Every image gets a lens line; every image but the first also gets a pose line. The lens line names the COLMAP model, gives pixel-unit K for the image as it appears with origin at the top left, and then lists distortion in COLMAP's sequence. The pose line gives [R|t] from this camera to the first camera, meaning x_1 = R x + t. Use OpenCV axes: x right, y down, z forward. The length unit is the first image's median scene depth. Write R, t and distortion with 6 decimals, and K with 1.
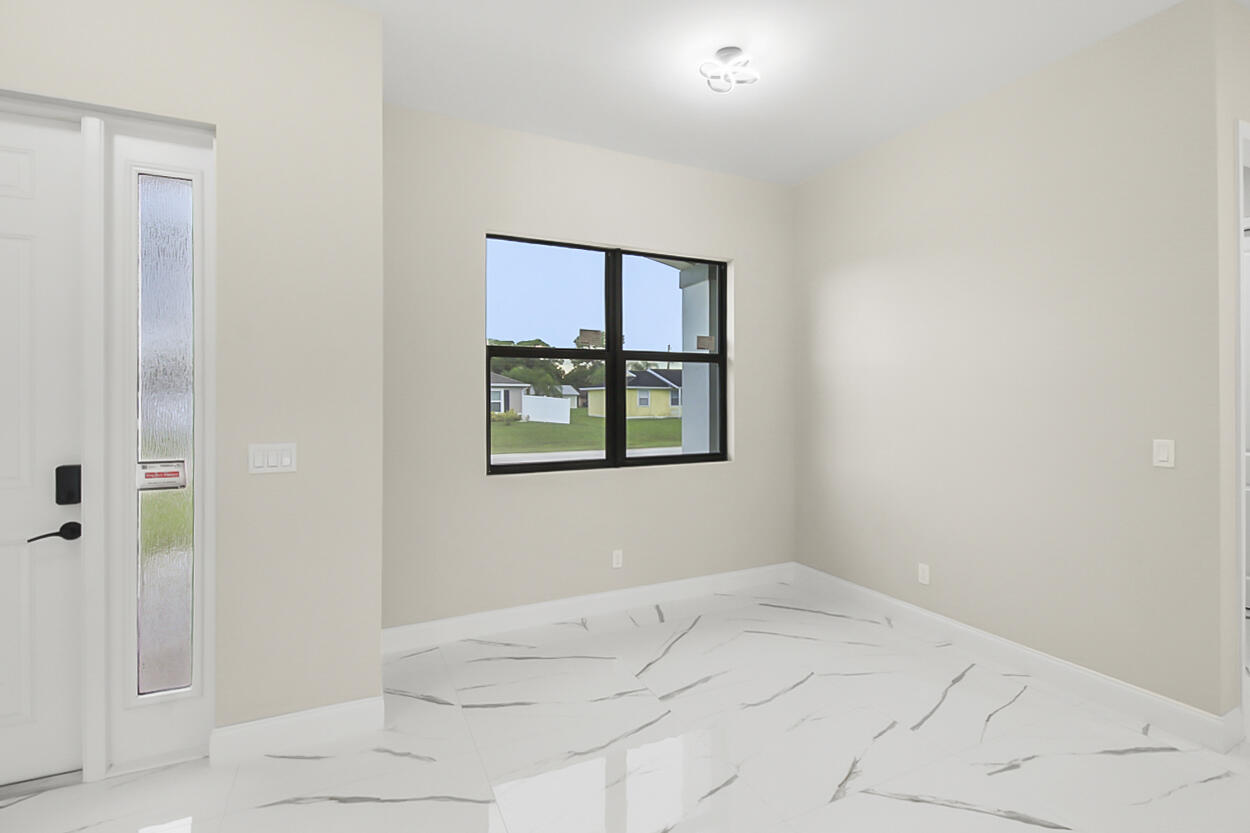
lens RADIAL K [[592.0, 0, 632.2], [0, 592.0, 407.8], [0, 0, 1]] dist [0.023273, -0.007596]
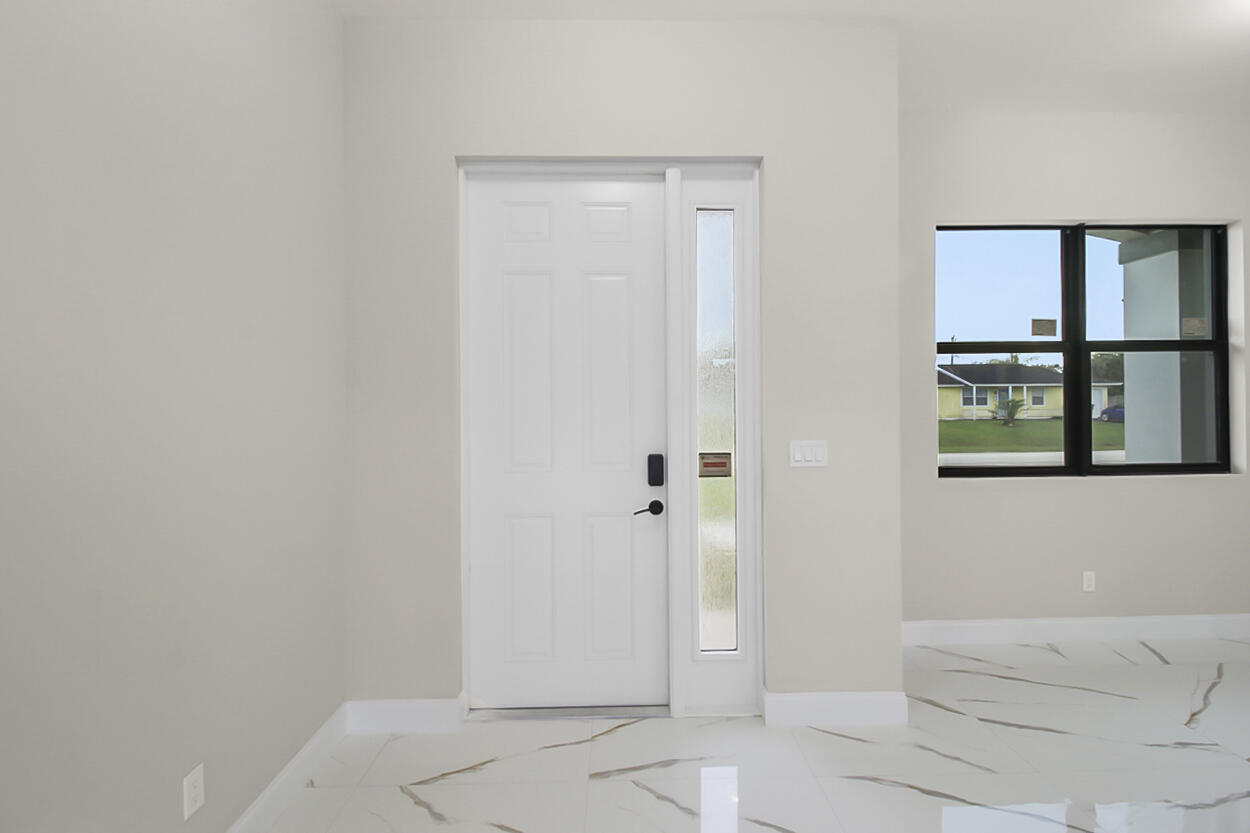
lens RADIAL K [[592.0, 0, 617.4], [0, 592.0, 405.5], [0, 0, 1]] dist [0.023273, -0.007596]
pose [[0.914938, -0.004759, -0.403566, -0.297762], [0.002425, 0.999977, -0.006292, 0.001918], [0.403587, 0.004778, 0.914929, -0.080479]]
